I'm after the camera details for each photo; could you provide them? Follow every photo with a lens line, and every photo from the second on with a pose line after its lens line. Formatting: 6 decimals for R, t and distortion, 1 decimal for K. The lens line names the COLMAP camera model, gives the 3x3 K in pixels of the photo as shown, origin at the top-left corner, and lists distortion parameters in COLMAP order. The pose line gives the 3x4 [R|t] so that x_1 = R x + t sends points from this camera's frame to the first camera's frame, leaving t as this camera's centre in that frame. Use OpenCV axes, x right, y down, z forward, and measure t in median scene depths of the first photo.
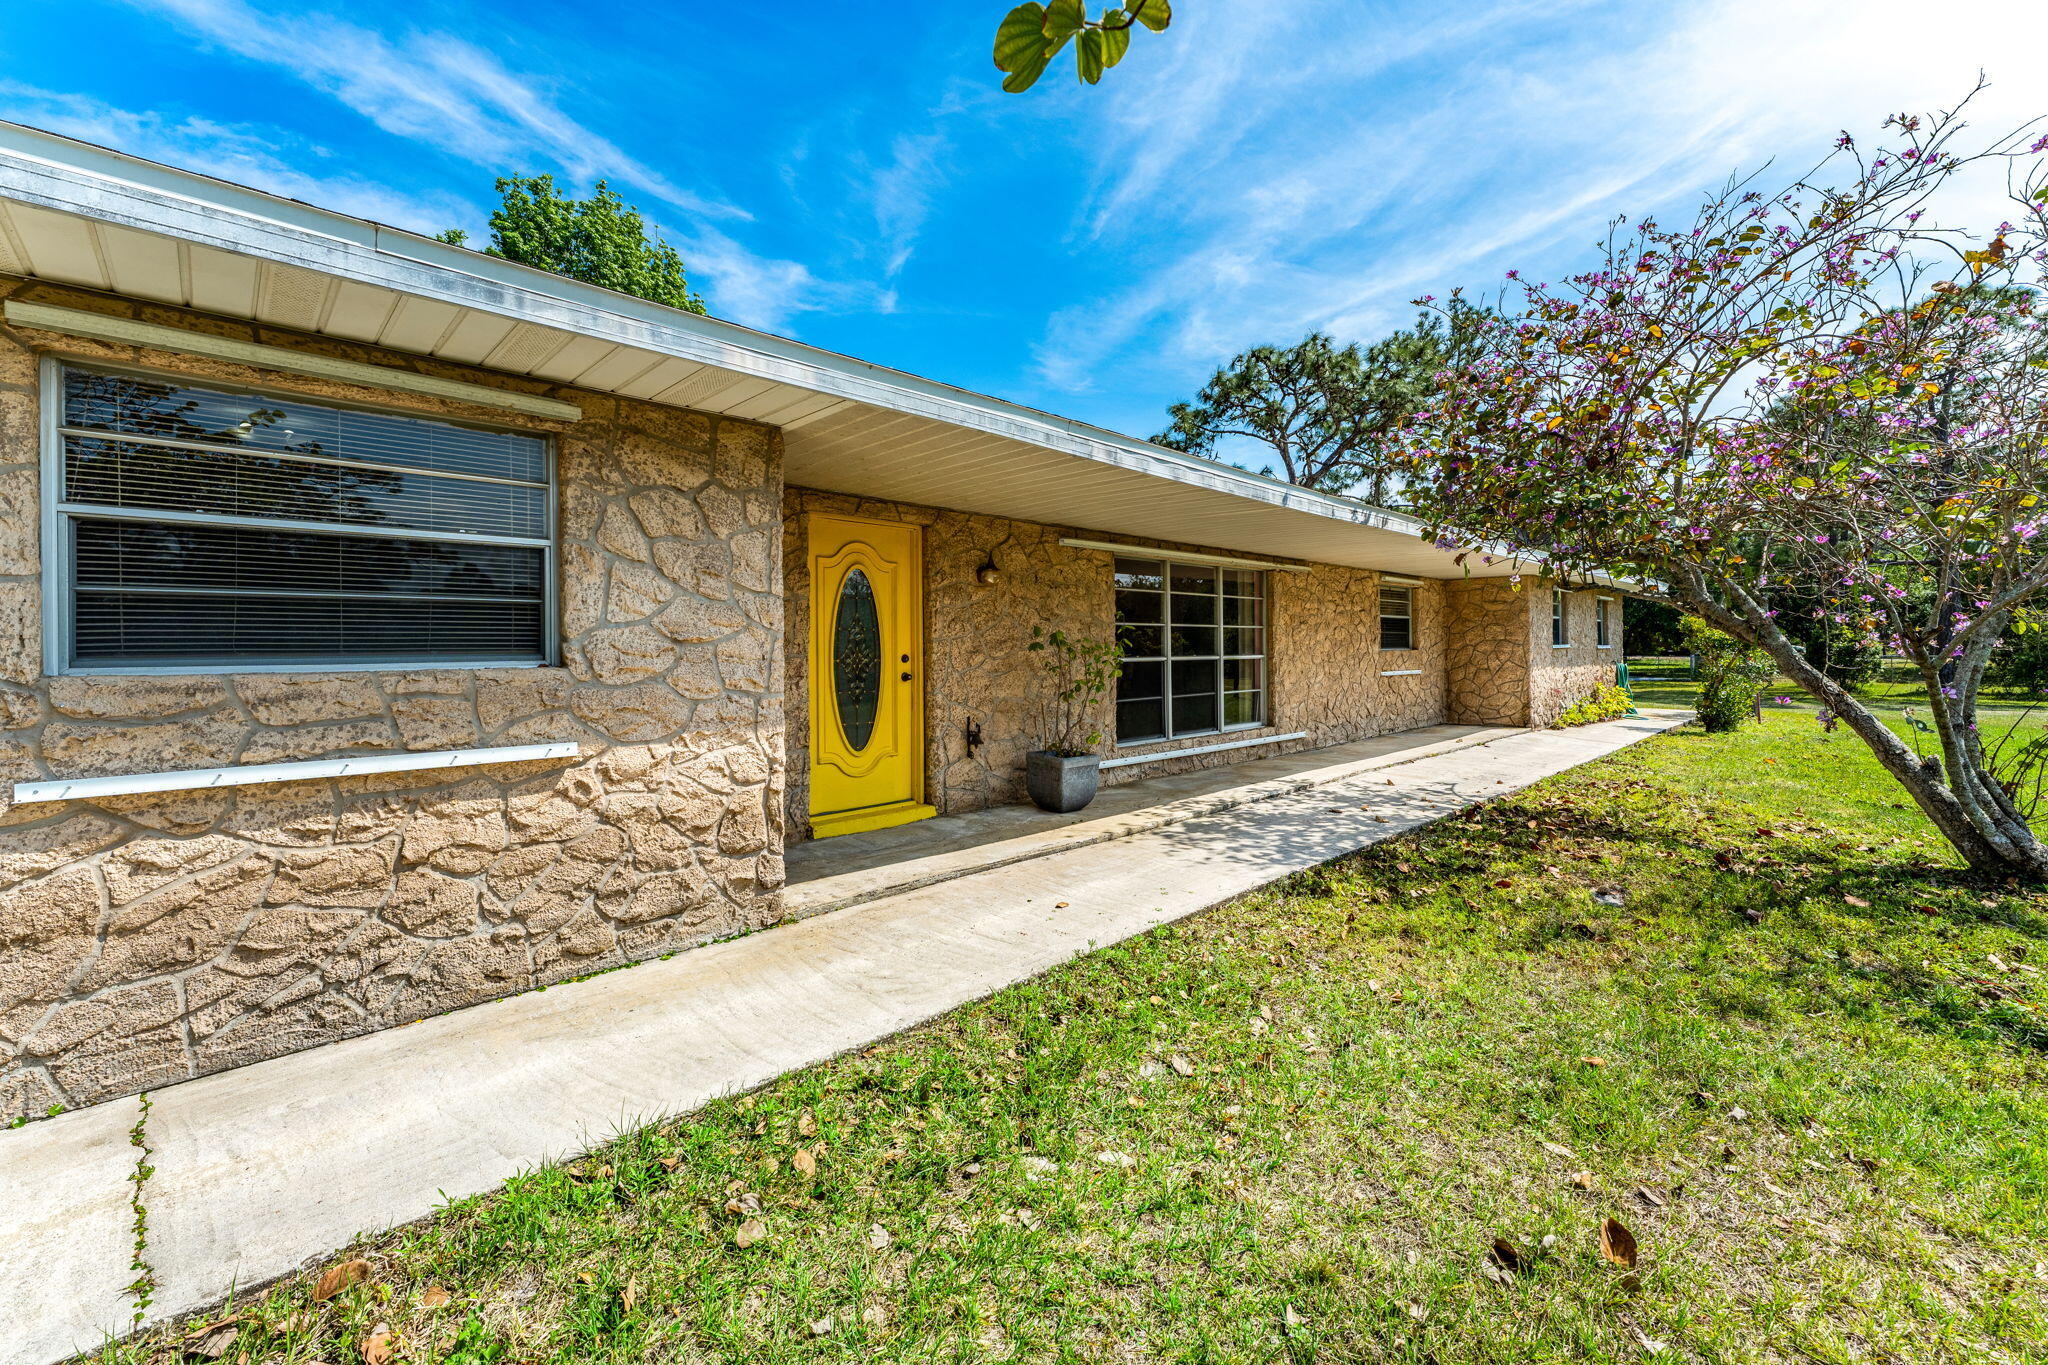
lens RADIAL K [[825.7, 0, 1024.0], [0, 825.7, 682.5], [0, 0, 1]] dist [0.000069, -0.000171]
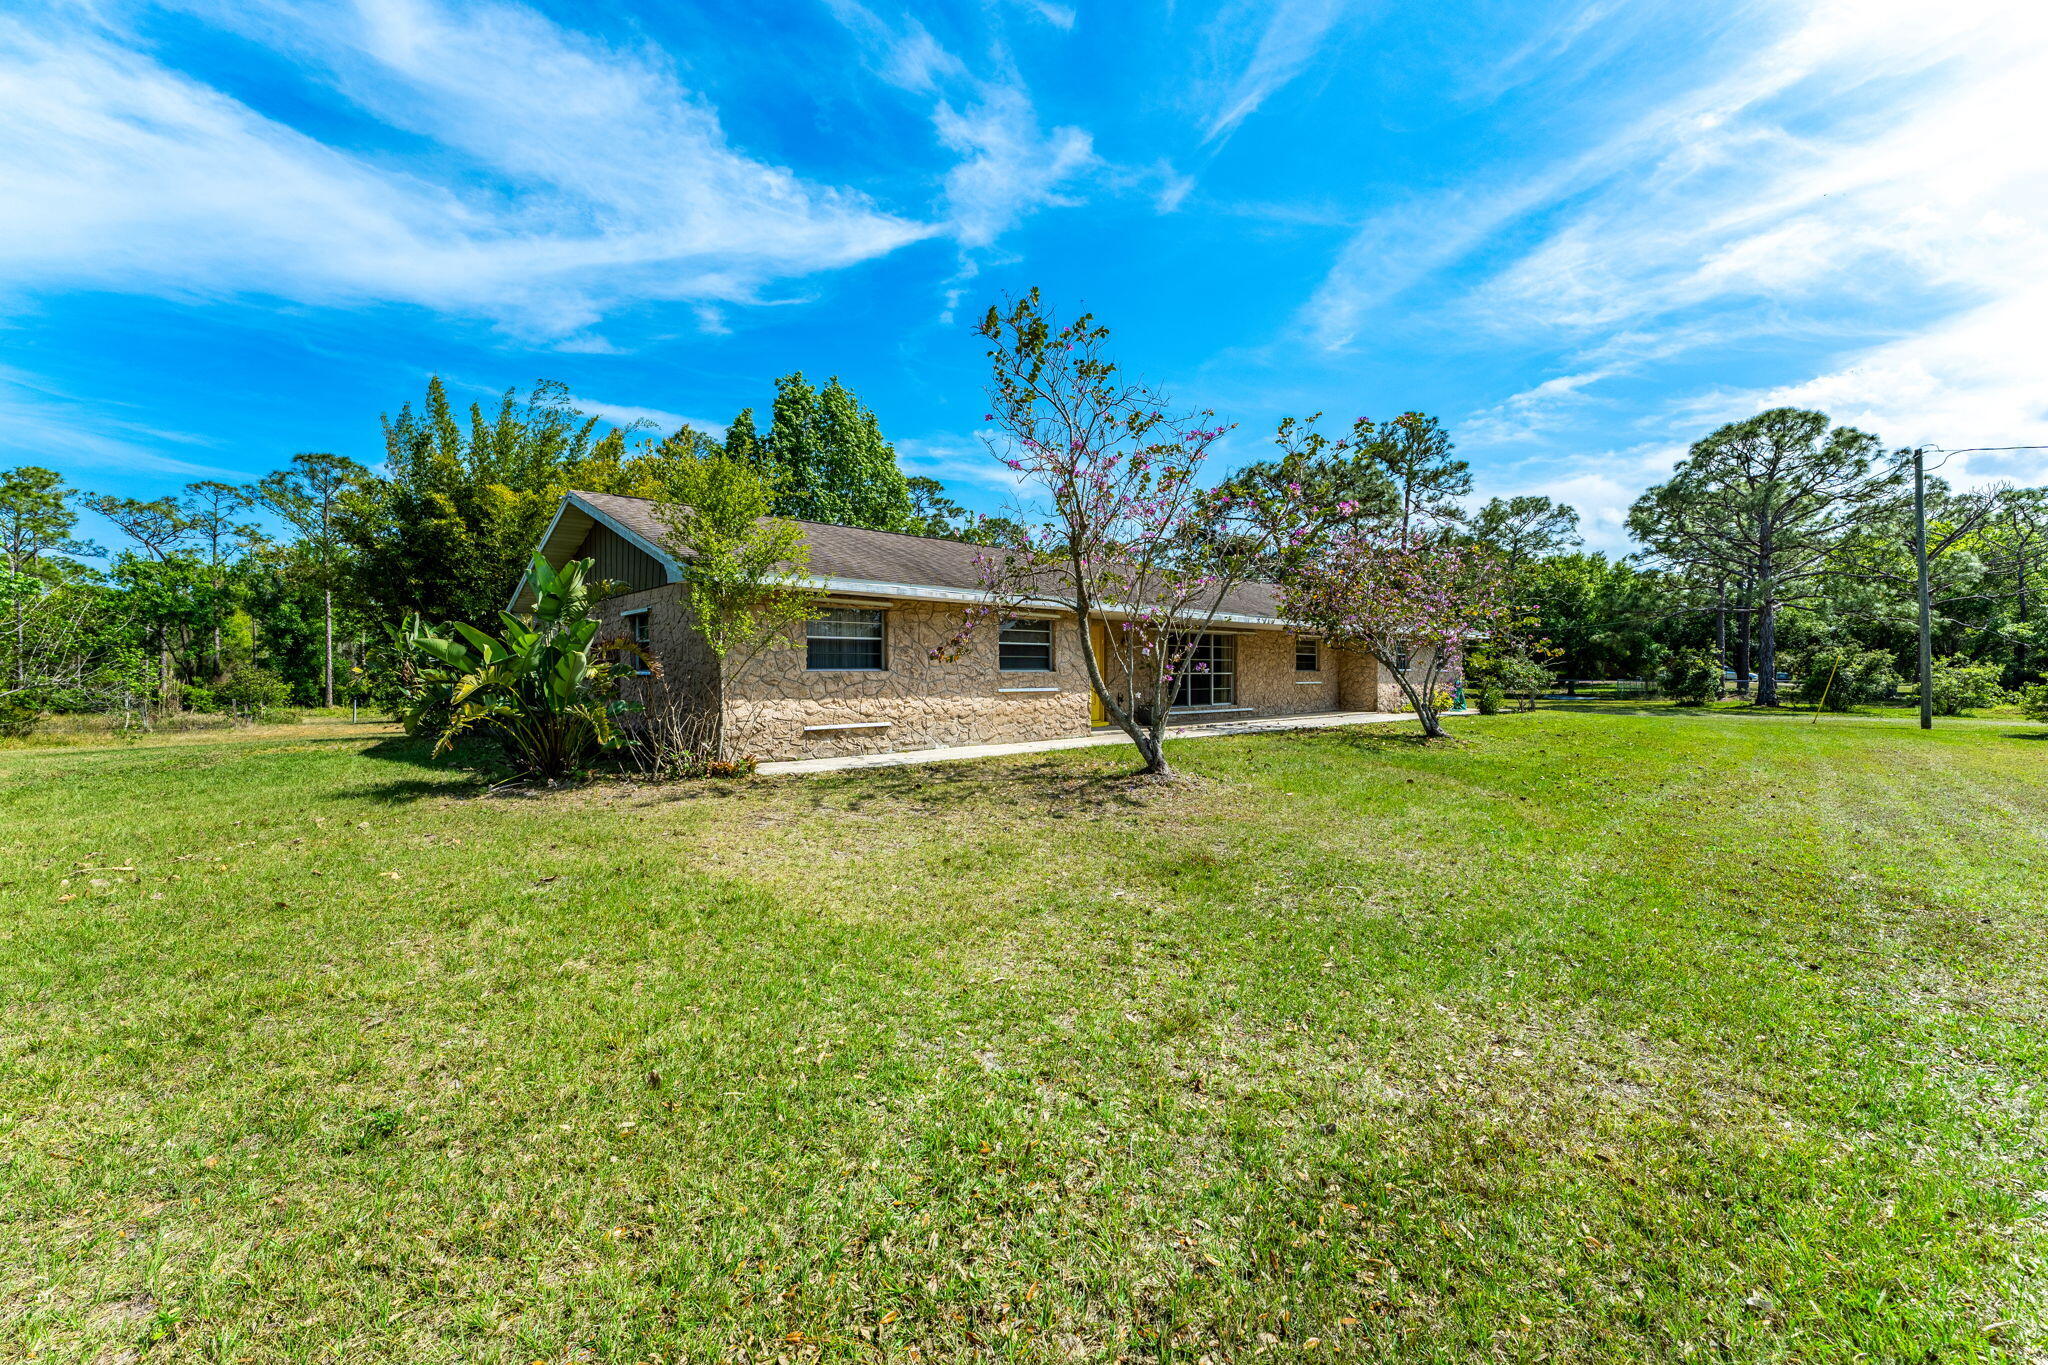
lens RADIAL K [[825.7, 0, 1024.0], [0, 825.7, 682.5], [0, 0, 1]] dist [0.000069, -0.000171]
pose [[0.999494, 0.009202, -0.030438, -0.216731], [-0.009995, 0.999612, -0.026011, 0.060523], [0.030187, 0.026302, 0.999198, -1.316954]]
